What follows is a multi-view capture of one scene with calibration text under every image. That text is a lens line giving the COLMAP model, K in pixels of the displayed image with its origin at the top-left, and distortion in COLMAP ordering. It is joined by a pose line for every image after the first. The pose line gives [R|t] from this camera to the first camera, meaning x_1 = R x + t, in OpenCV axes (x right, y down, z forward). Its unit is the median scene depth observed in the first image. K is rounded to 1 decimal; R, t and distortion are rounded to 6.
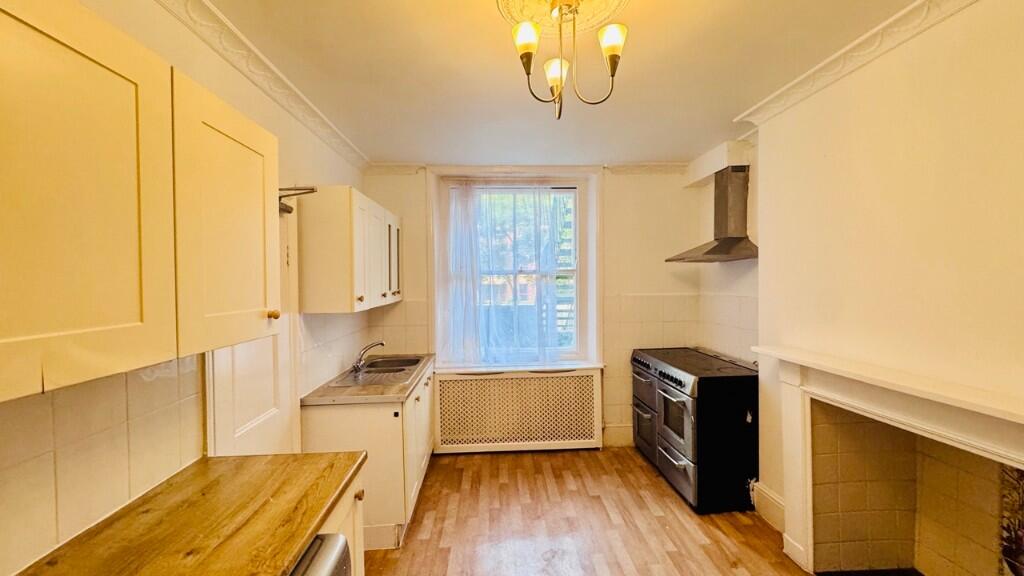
lens RADIAL K [[408.8, 0, 511.0], [0, 408.8, 288.2], [0, 0, 1]] dist [-0.001719, 0.000391]
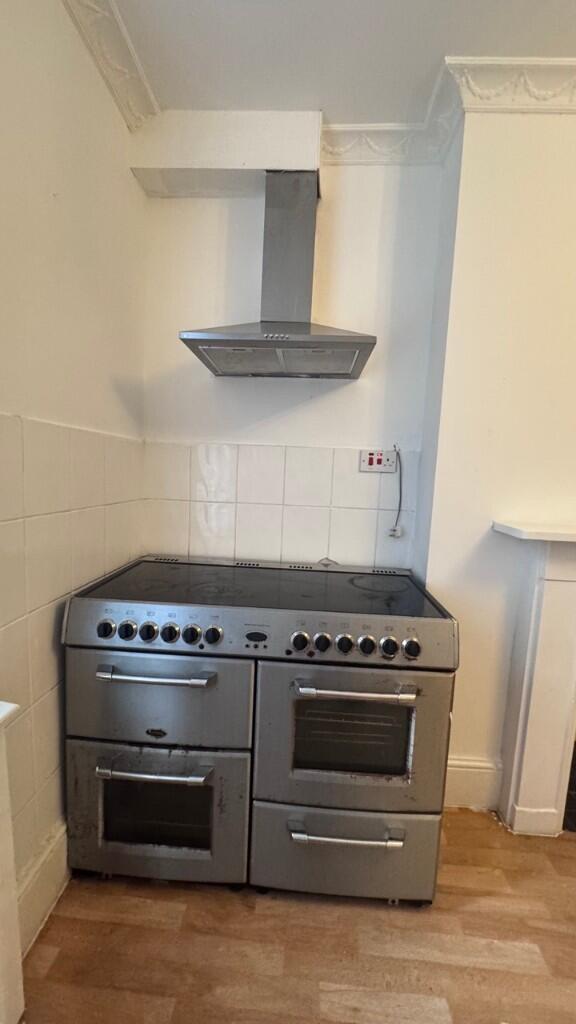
lens RADIAL K [[408.8, 0, 288.4], [0, 408.8, 513.0], [0, 0, 1]] dist [-0.001719, 0.000391]
pose [[0.105785, -0.083571, 0.990871, 0.021823], [-0.027974, 0.995818, 0.086975, 0.079471], [-0.993995, -0.036919, 0.103004, 1.218373]]
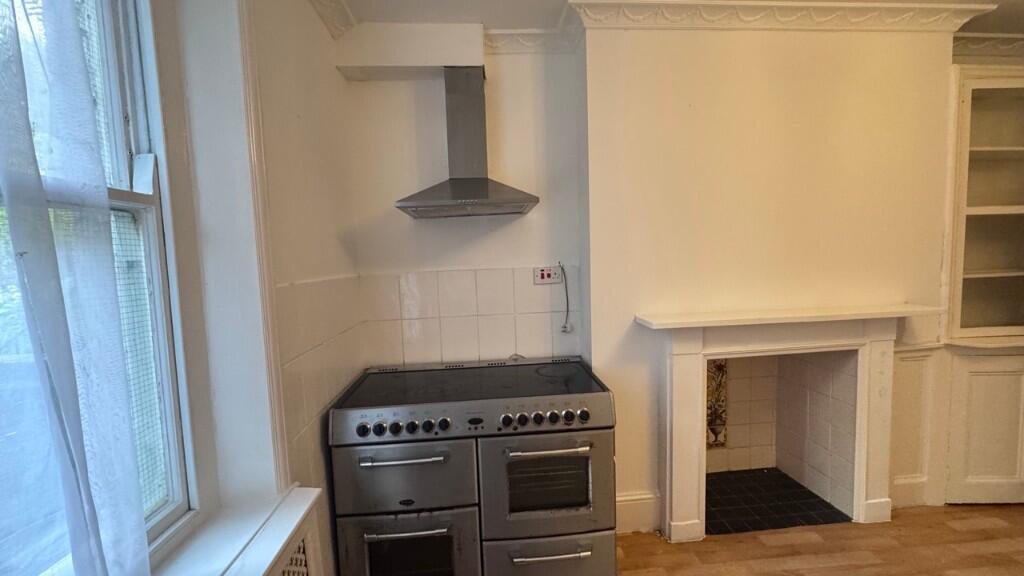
lens RADIAL K [[396.6, 0, 510.7], [0, 396.6, 291.5], [0, 0, 1]] dist [-0.004125, -0.000105]
pose [[-0.015944, -0.065366, 0.997734, -0.141575], [0.055165, 0.996283, 0.066152, 0.019808], [-0.998350, 0.056094, -0.012278, 1.236757]]
